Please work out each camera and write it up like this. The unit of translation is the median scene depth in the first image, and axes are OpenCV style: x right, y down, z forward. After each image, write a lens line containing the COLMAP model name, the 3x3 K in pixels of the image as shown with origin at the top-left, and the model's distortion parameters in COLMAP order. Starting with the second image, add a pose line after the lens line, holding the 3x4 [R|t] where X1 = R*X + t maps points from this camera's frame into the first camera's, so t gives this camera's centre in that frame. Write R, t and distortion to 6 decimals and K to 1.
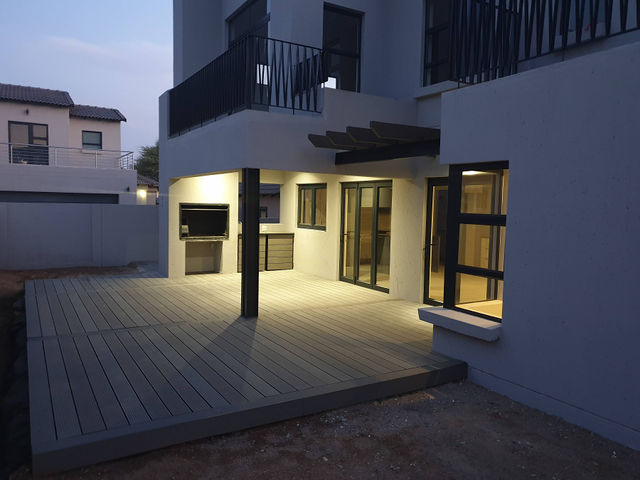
lens RADIAL K [[486.2, 0, 320.0], [0, 486.2, 240.0], [0, 0, 1]] dist [0.065674, -0.101841]
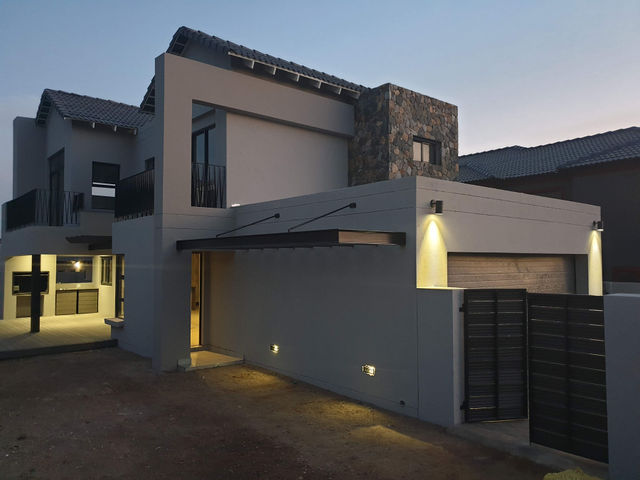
lens RADIAL K [[501.6, 0, 320.0], [0, 501.6, 240.0], [0, 0, 1]] dist [0.032934, -0.054383]
pose [[0.986526, -0.021150, 0.162233, 0.405341], [0.039713, 0.992909, -0.112049, 0.041777], [-0.158713, 0.116982, 0.980370, -0.722809]]
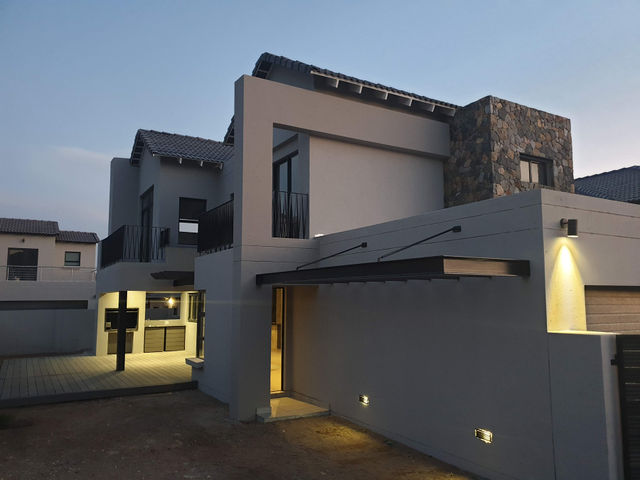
lens RADIAL K [[501.6, 0, 320.0], [0, 501.6, 240.0], [0, 0, 1]] dist [0.032934, -0.054383]
pose [[0.999491, -0.029873, -0.011179, 0.414623], [0.027219, 0.981549, -0.189266, 0.034315], [0.016627, 0.188865, 0.981862, -0.611873]]
